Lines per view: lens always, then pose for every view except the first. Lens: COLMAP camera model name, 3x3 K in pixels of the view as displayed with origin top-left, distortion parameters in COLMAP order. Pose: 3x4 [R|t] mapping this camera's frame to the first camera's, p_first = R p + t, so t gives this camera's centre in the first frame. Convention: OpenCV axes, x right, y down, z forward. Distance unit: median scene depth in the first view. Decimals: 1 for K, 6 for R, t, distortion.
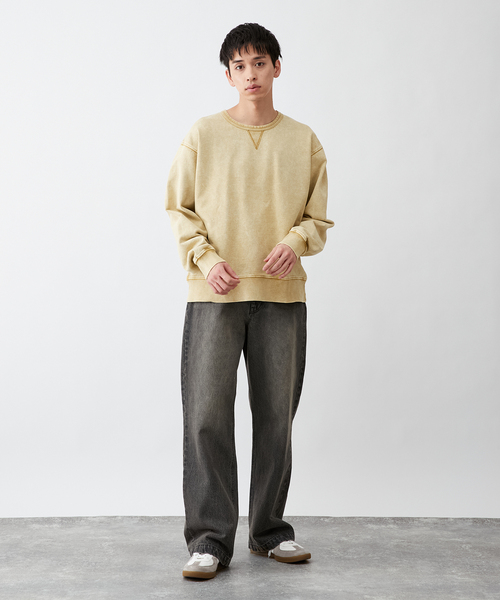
lens RADIAL K [[1015.8, 0, 250.0], [0, 1015.8, 300.0], [0, 0, 1]] dist [-0.361593, -0.110745]
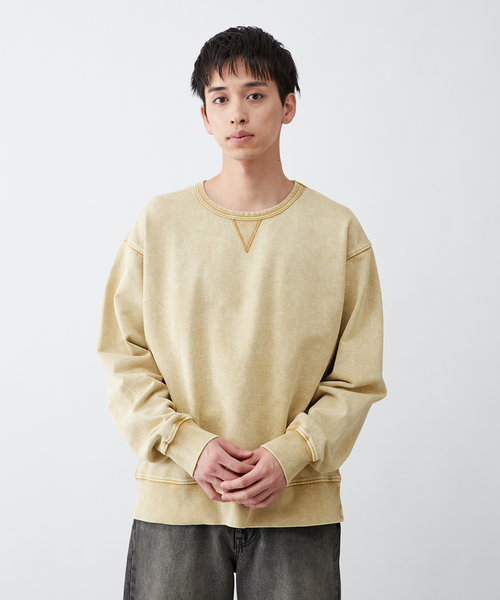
lens RADIAL K [[1015.8, 0, 250.0], [0, 1015.8, 300.0], [0, 0, 1]] dist [-0.361593, -0.110745]
pose [[0.998523, 0.028199, -0.046440, 0.034752], [-0.035702, 0.984862, -0.169624, -0.032128], [0.040954, 0.171032, 0.984414, 0.472407]]
